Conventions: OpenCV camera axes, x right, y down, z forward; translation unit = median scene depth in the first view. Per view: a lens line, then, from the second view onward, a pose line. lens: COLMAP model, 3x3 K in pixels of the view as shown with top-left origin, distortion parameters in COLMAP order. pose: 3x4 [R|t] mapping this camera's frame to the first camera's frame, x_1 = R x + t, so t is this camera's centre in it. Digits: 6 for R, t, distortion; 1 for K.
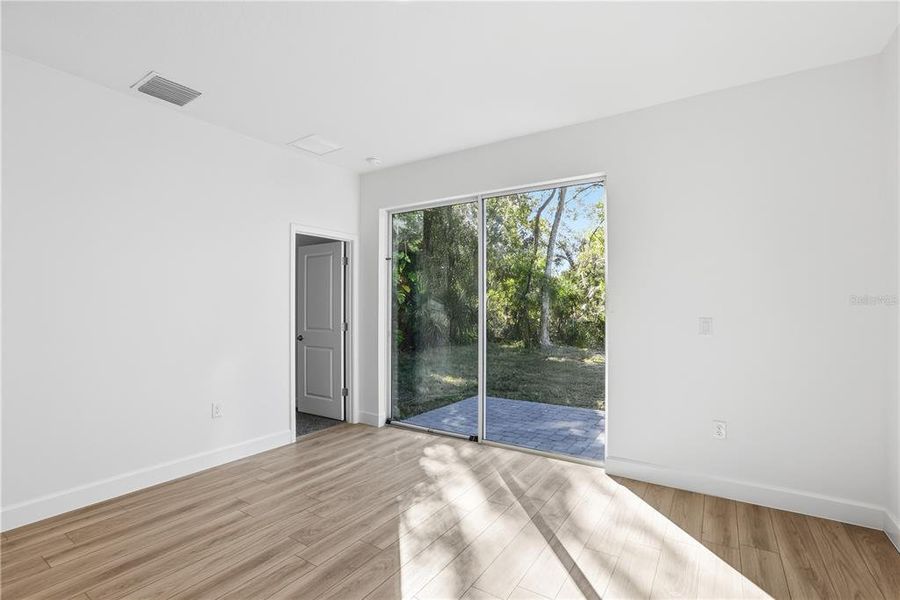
lens RADIAL K [[411.2, 0, 446.0], [0, 411.2, 301.8], [0, 0, 1]] dist [-0.031341, 0.002495]
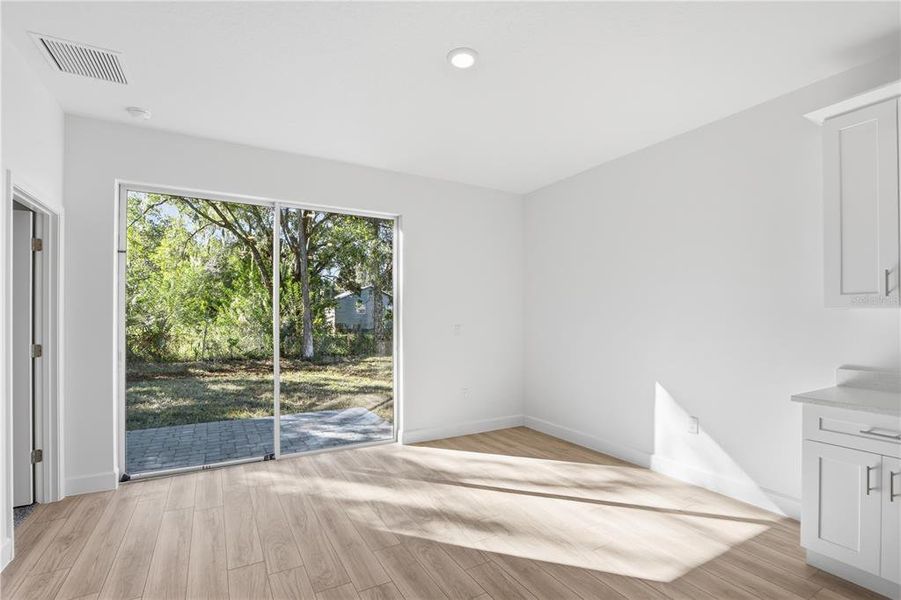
lens RADIAL K [[411.6, 0, 432.6], [0, 411.6, 317.1], [0, 0, 1]] dist [-0.031341, 0.002495]
pose [[0.475456, -0.001124, 0.879739, -0.661467], [-0.013039, 0.999880, 0.008325, -0.004650], [-0.879643, -0.015429, 0.475384, 0.254911]]
